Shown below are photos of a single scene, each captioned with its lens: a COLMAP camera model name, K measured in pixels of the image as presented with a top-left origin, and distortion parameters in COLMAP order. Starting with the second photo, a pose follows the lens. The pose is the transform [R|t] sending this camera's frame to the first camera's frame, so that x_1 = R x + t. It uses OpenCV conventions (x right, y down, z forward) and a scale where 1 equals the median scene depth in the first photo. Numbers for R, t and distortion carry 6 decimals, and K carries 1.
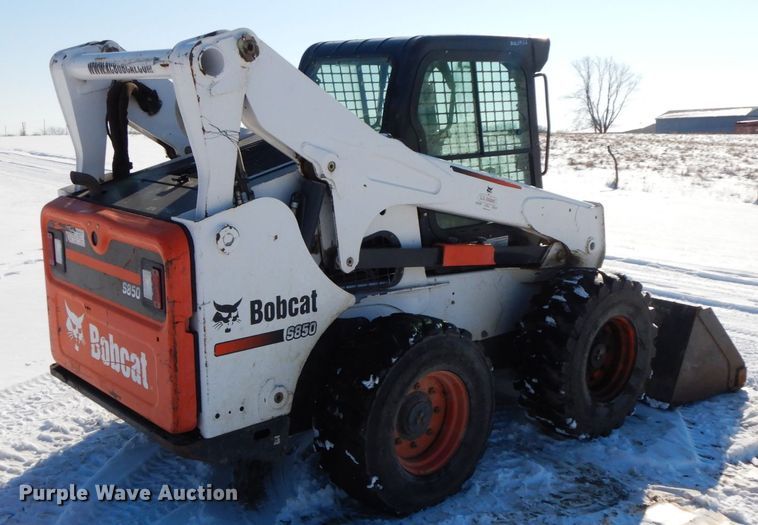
lens RADIAL K [[873.6, 0, 348.8], [0, 873.6, 277.8], [0, 0, 1]] dist [0.001138, 0.001336]
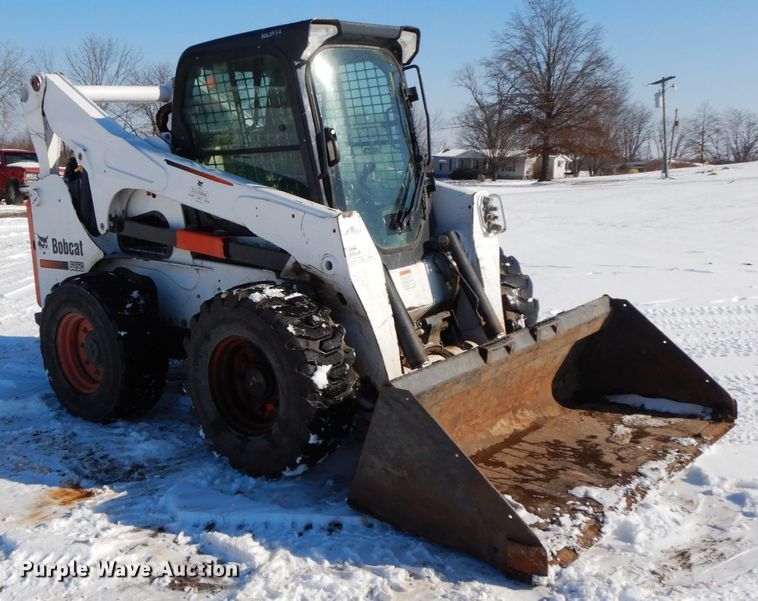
lens RADIAL K [[874.1, 0, 270.1], [0, 874.1, 289.5], [0, 0, 1]] dist [0.051507, -0.188019]
pose [[0.095480, 0.152093, -0.983743, 1.473824], [-0.159536, 0.977822, 0.135693, -0.158502], [0.982564, 0.143987, 0.117627, 1.168720]]
